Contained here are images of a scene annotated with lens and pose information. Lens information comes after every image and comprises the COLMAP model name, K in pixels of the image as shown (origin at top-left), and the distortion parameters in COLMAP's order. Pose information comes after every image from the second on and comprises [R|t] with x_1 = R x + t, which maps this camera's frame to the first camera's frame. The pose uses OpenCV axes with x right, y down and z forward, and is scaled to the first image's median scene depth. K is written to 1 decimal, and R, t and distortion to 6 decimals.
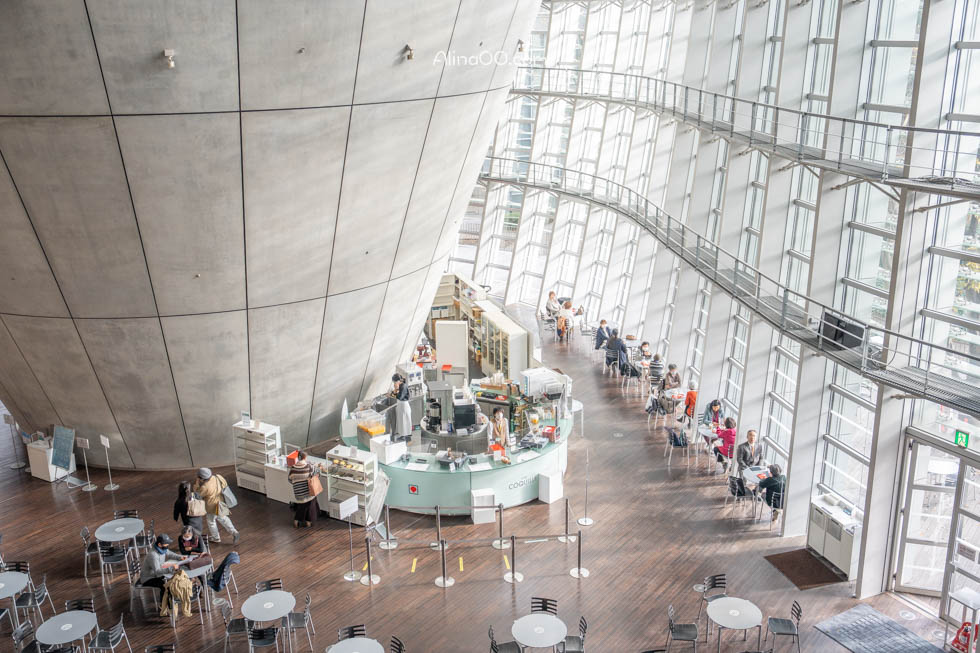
lens RADIAL K [[958.5, 0, 502.8], [0, 958.5, 324.8], [0, 0, 1]] dist [0.002321, 0.000000]
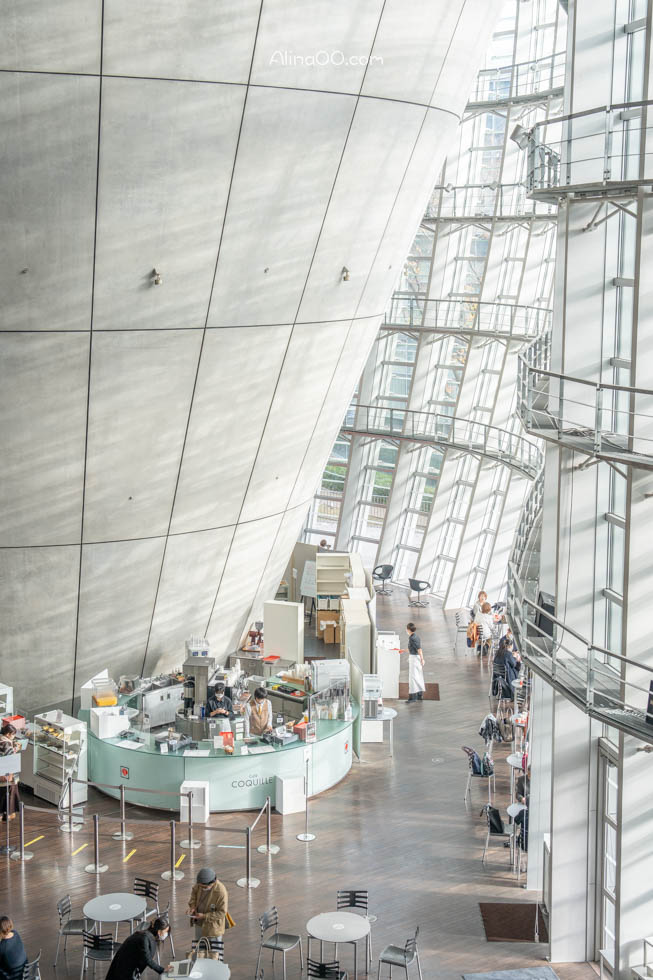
lens RADIAL K [[1471.4, 0, 316.2], [0, 1471.4, 466.3], [0, 0, 1]] dist [0.199061, 0.000000]
pose [[0.947565, 0.063301, -0.313231, 0.447288], [-0.109369, 0.985231, -0.131750, 0.057073], [0.300265, 0.159099, 0.940494, -0.227018]]
